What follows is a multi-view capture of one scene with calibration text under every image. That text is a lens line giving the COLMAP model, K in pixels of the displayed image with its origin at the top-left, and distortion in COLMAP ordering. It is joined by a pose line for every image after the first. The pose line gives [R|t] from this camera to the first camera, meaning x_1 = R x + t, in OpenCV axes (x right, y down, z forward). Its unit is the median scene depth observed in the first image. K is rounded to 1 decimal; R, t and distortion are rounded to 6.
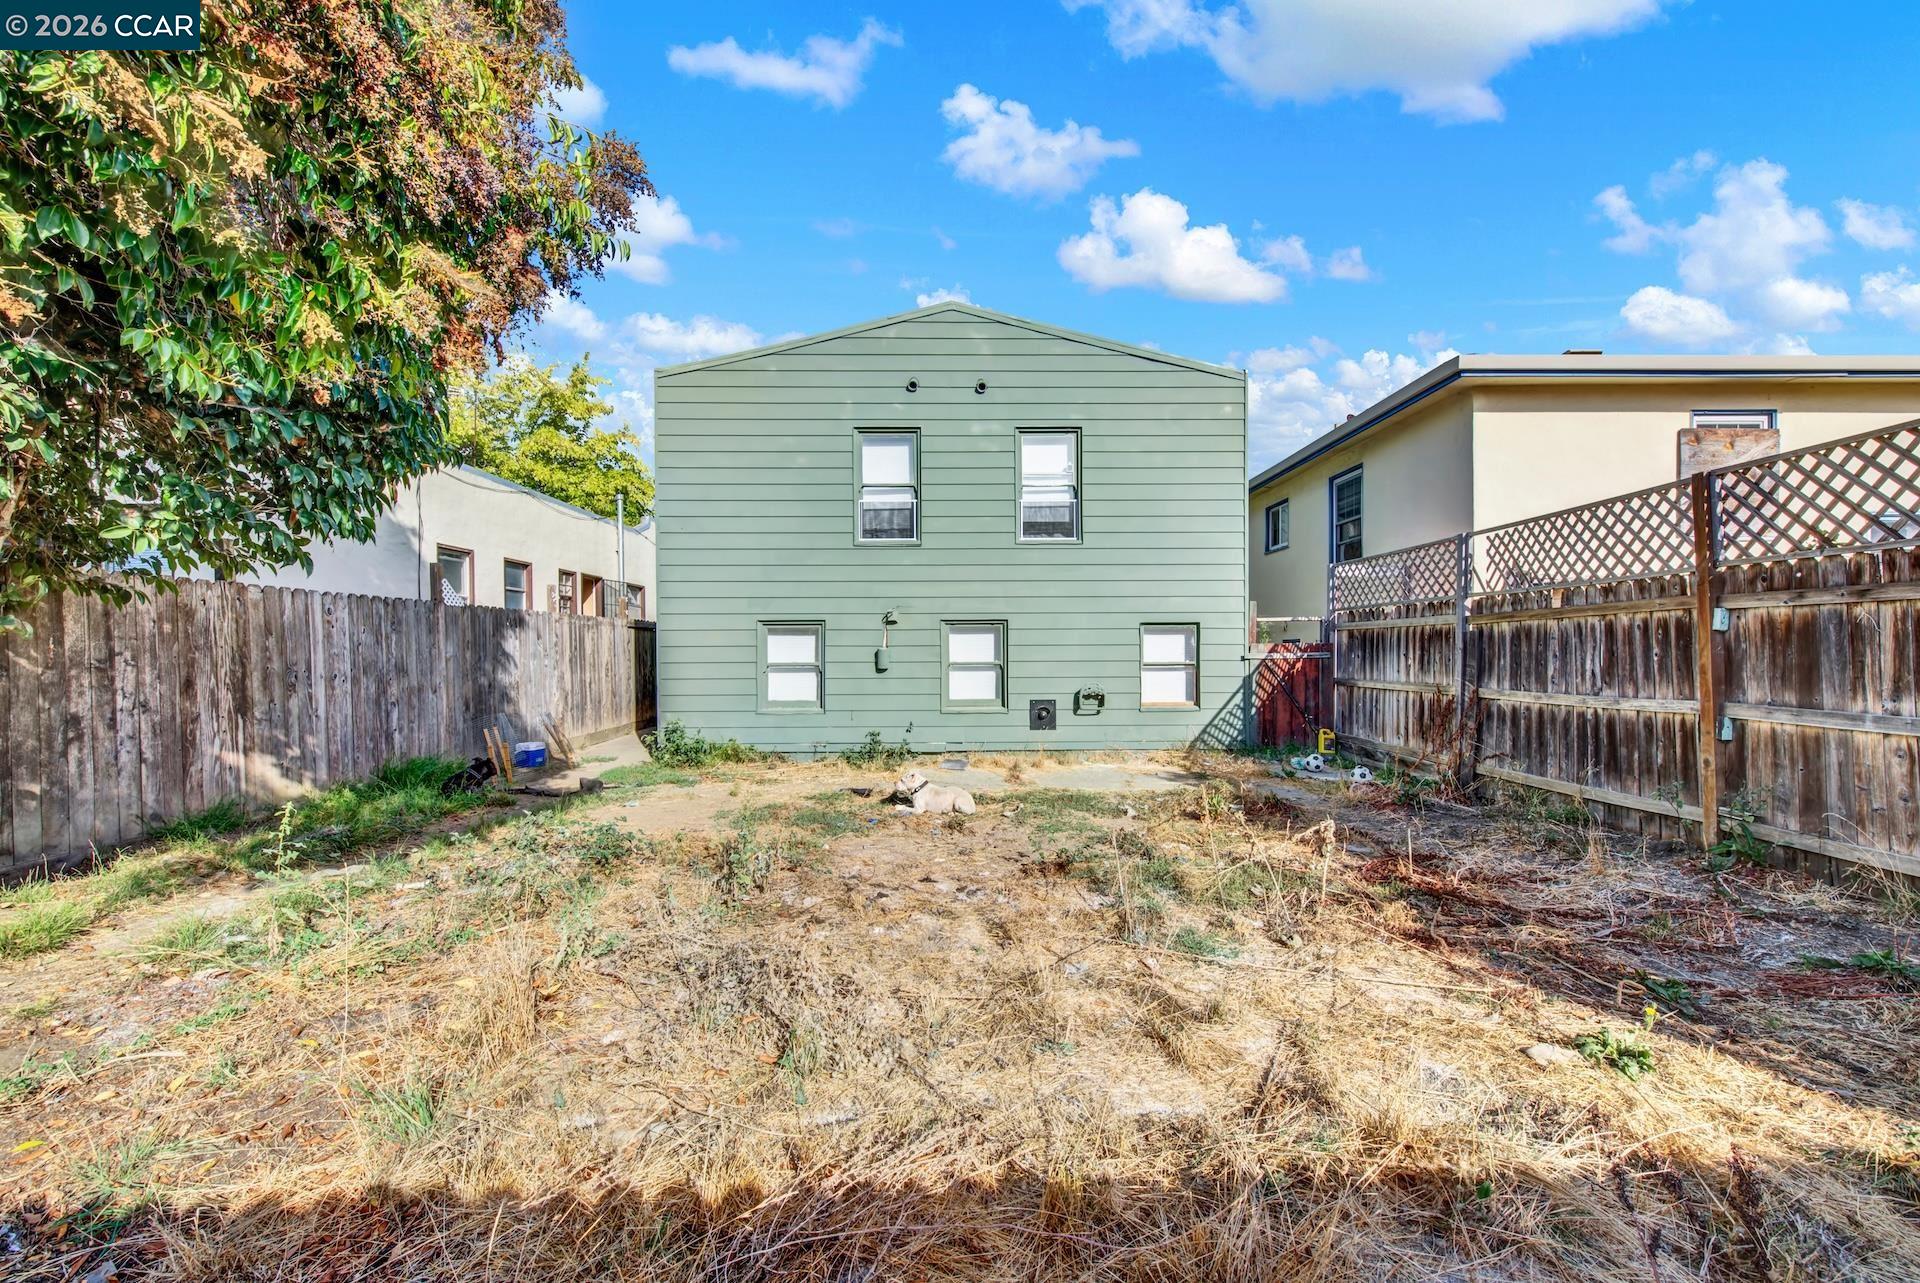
lens RADIAL K [[782.0, 0, 960.0], [0, 782.0, 641.5], [0, 0, 1]] dist [0.018717, -0.000092]
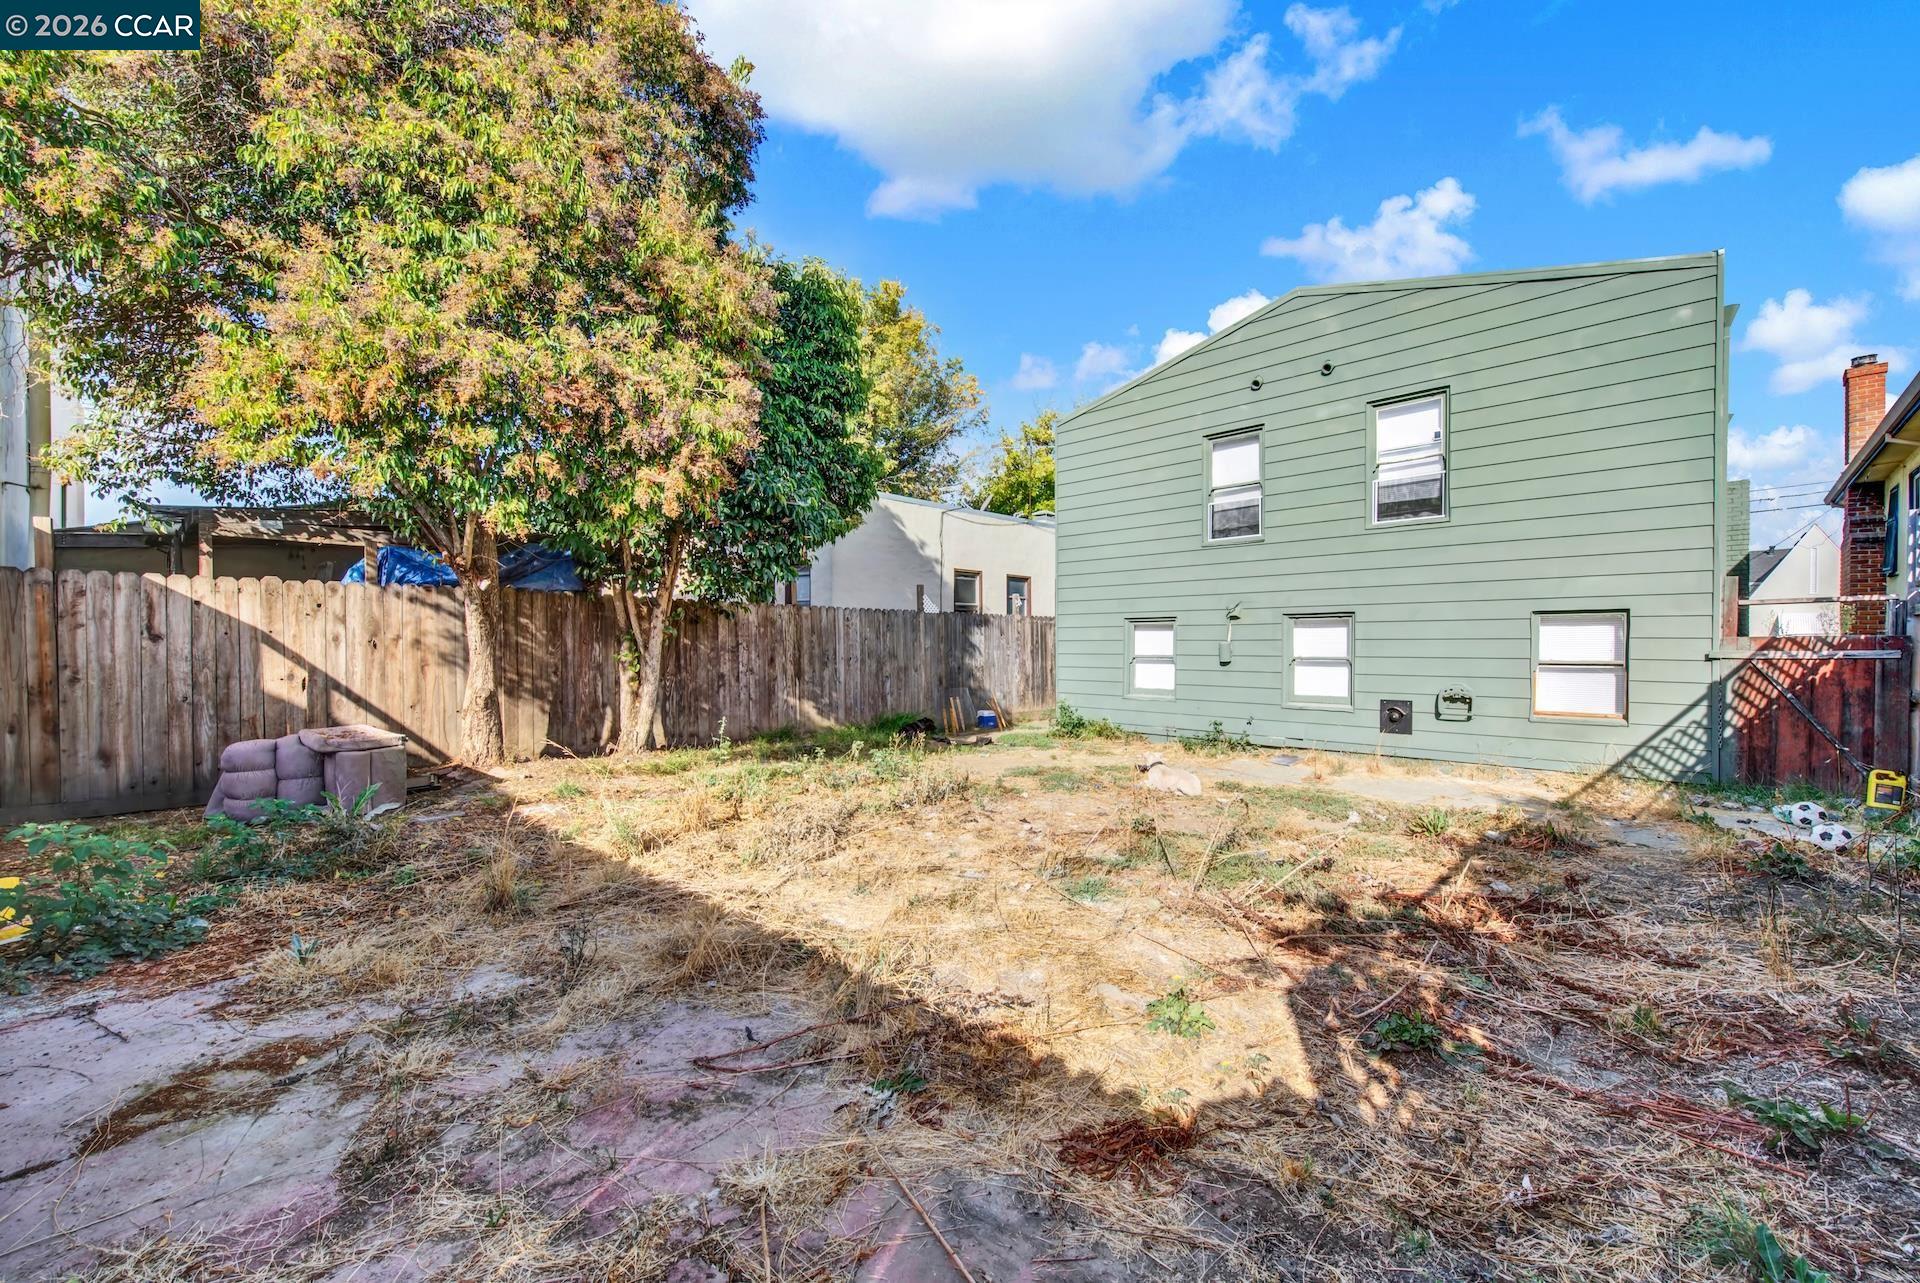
lens RADIAL K [[794.8, 0, 960.0], [0, 794.8, 641.5], [0, 0, 1]] dist [-0.001196, -0.000249]
pose [[0.686519, 0.001192, -0.727111, 0.425035], [0.005054, 0.999967, 0.006410, -0.001092], [0.727094, -0.008075, 0.686490, 0.009525]]
